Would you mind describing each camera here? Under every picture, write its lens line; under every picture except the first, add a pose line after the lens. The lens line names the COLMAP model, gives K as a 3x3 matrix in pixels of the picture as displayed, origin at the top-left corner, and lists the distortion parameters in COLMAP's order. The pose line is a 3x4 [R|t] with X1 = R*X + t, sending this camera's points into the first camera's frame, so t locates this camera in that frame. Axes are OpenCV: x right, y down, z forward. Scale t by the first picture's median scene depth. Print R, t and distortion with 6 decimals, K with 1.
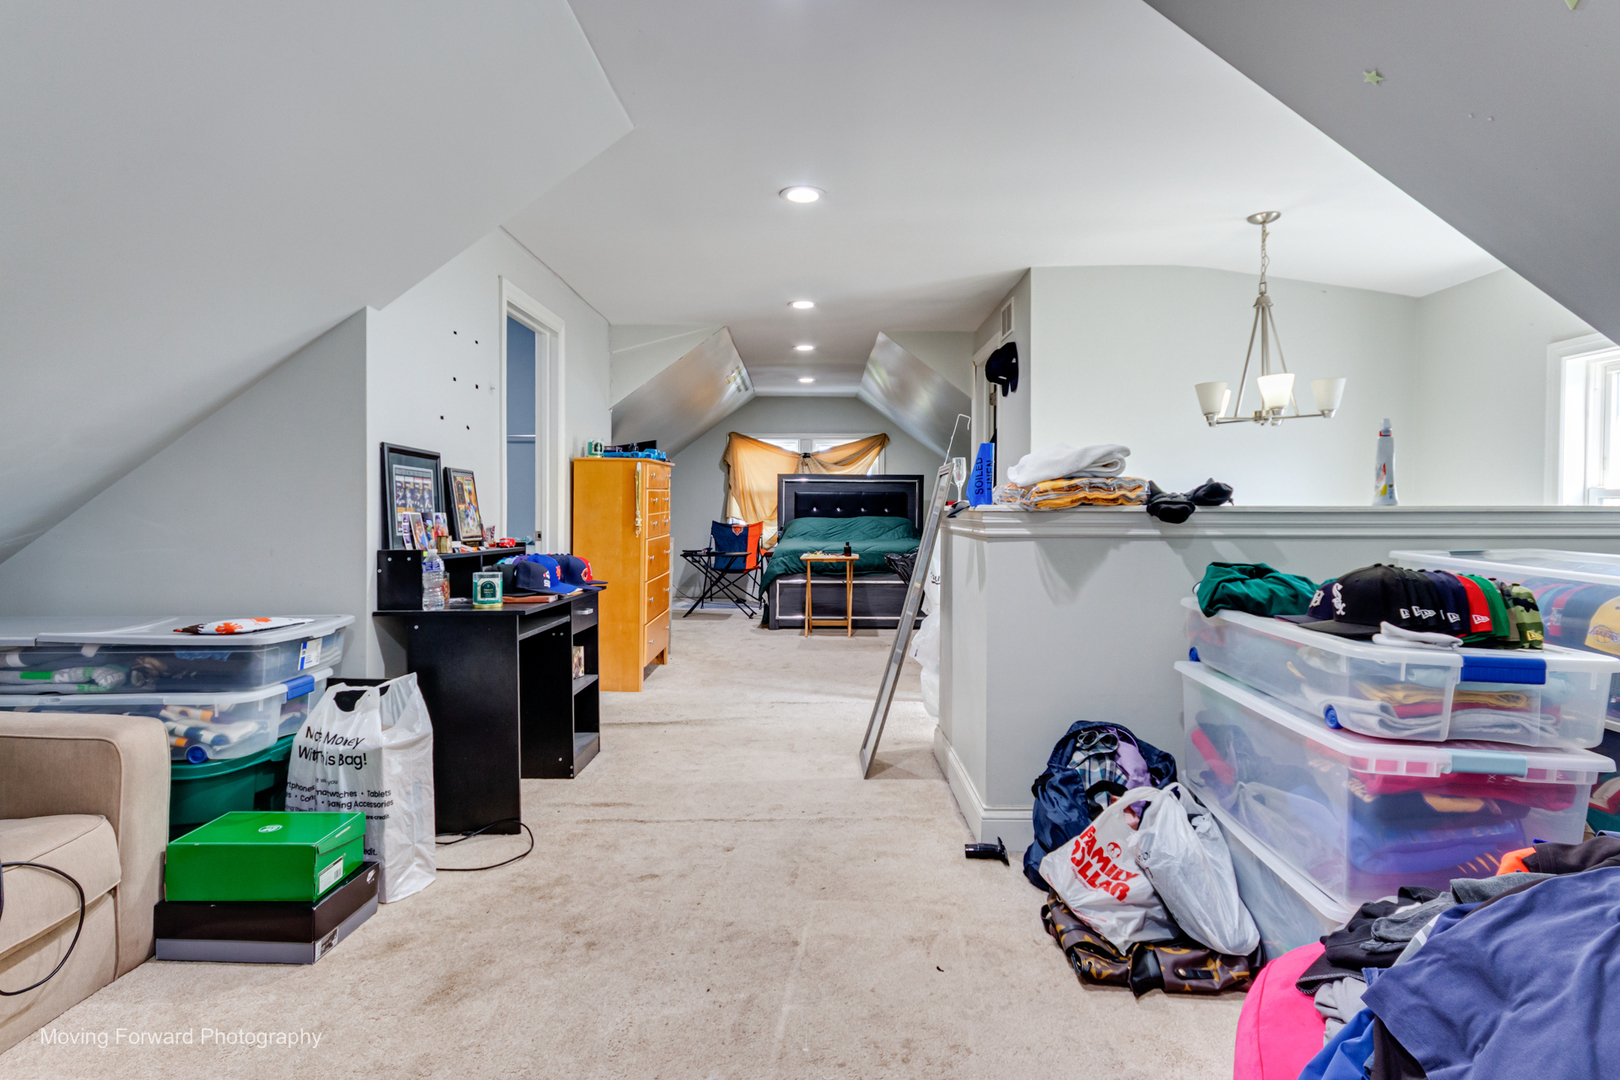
lens RADIAL K [[786.3, 0, 806.9], [0, 786.3, 512.8], [0, 0, 1]] dist [0.021391, 0.000195]
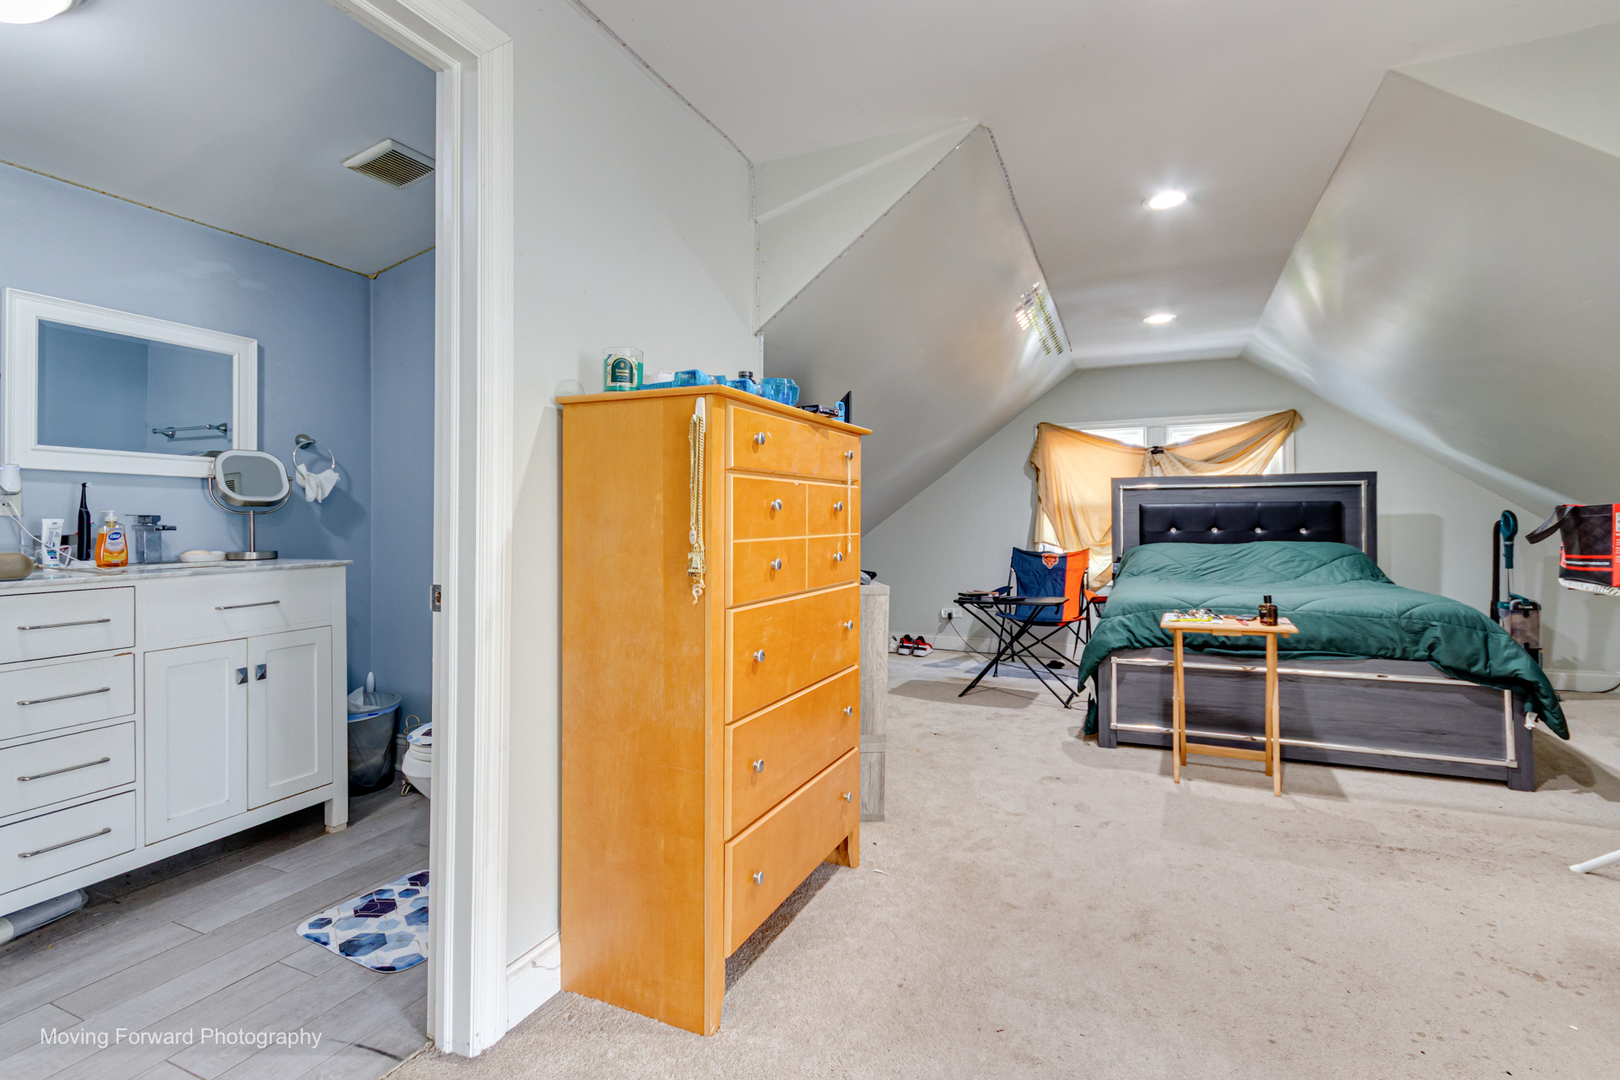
lens RADIAL K [[786.3, 0, 806.9], [0, 786.3, 512.8], [0, 0, 1]] dist [0.021391, 0.000195]
pose [[0.918306, -0.015054, -0.395585, -0.010717], [0.003183, 0.999525, -0.030649, 0.000268], [0.395858, 0.026886, 0.917918, 0.303478]]
